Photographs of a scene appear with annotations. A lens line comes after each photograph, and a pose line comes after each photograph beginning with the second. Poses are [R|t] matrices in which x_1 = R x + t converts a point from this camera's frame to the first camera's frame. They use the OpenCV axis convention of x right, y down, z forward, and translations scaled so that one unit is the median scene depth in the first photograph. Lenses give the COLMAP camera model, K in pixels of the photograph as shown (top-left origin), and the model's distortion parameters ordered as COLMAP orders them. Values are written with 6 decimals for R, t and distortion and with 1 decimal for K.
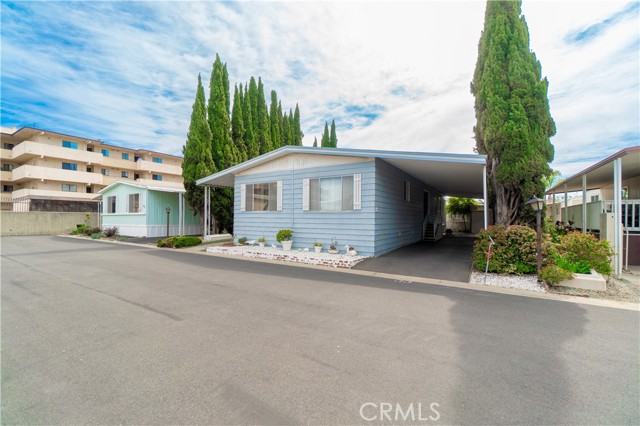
lens RADIAL K [[276.1, 0, 319.5], [0, 276.1, 216.8], [0, 0, 1]] dist [-0.007811, 0.000759]
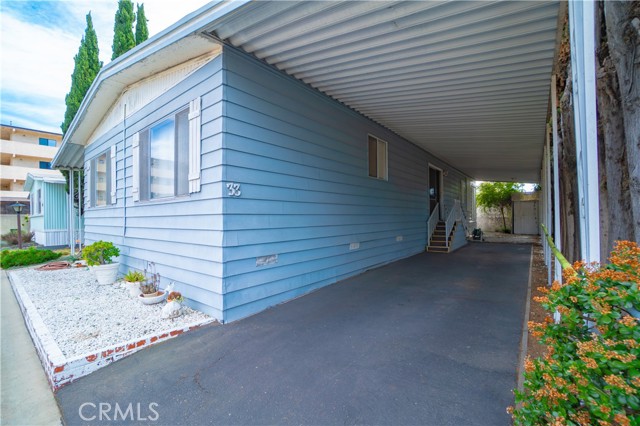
lens RADIAL K [[276.1, 0, 319.7], [0, 276.1, 212.2], [0, 0, 1]] dist [-0.007811, 0.000759]
pose [[0.993334, -0.021658, -0.113218, 0.163334], [0.020538, 0.999728, -0.011048, 0.004168], [0.113426, 0.008649, 0.993509, 0.294230]]
